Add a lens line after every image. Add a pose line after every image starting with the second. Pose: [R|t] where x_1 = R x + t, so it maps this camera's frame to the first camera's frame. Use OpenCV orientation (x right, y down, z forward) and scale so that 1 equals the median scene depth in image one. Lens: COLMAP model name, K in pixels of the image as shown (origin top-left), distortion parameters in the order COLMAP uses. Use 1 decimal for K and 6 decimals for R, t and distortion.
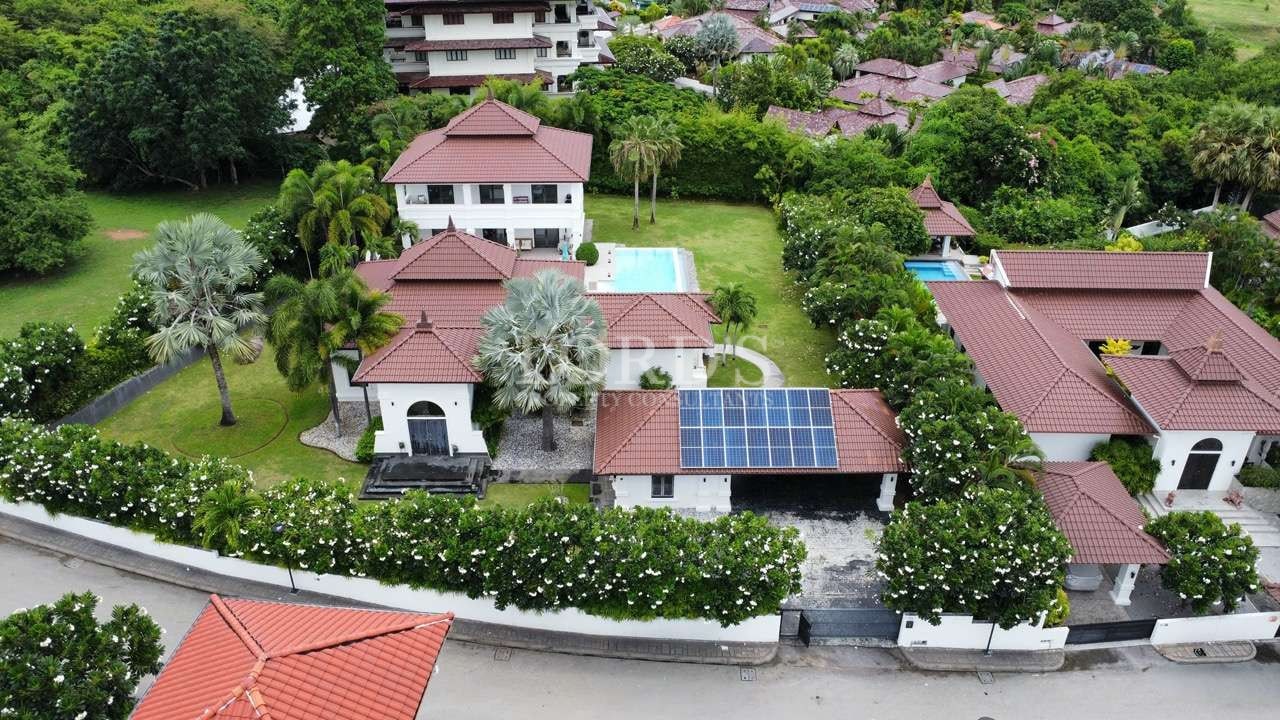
lens RADIAL K [[936.0, 0, 638.6], [0, 936.0, 357.3], [0, 0, 1]] dist [-0.038962, -0.006588]
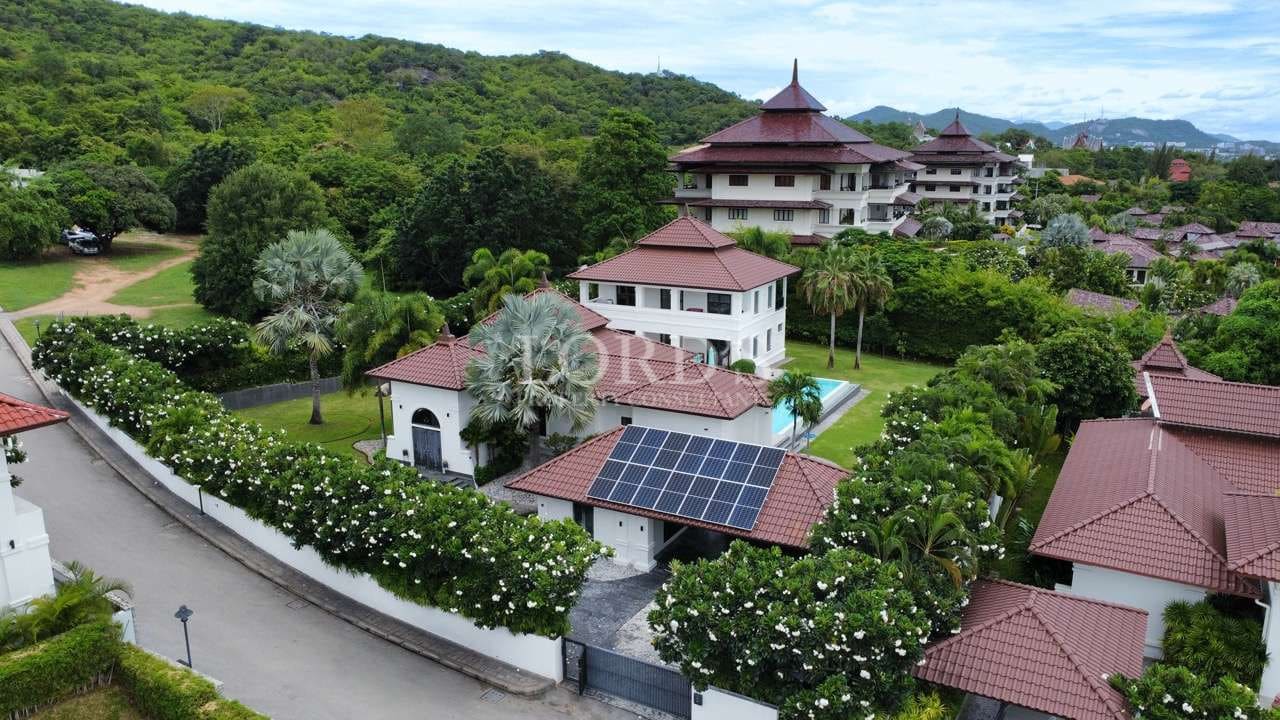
lens RADIAL K [[936.0, 0, 637.4], [0, 936.0, 361.4], [0, 0, 1]] dist [-0.038962, -0.006588]
pose [[0.870498, 0.106692, -0.480469, 0.450696], [-0.231272, 0.950401, -0.207967, 0.152802], [0.434450, 0.292154, 0.851997, 0.204768]]
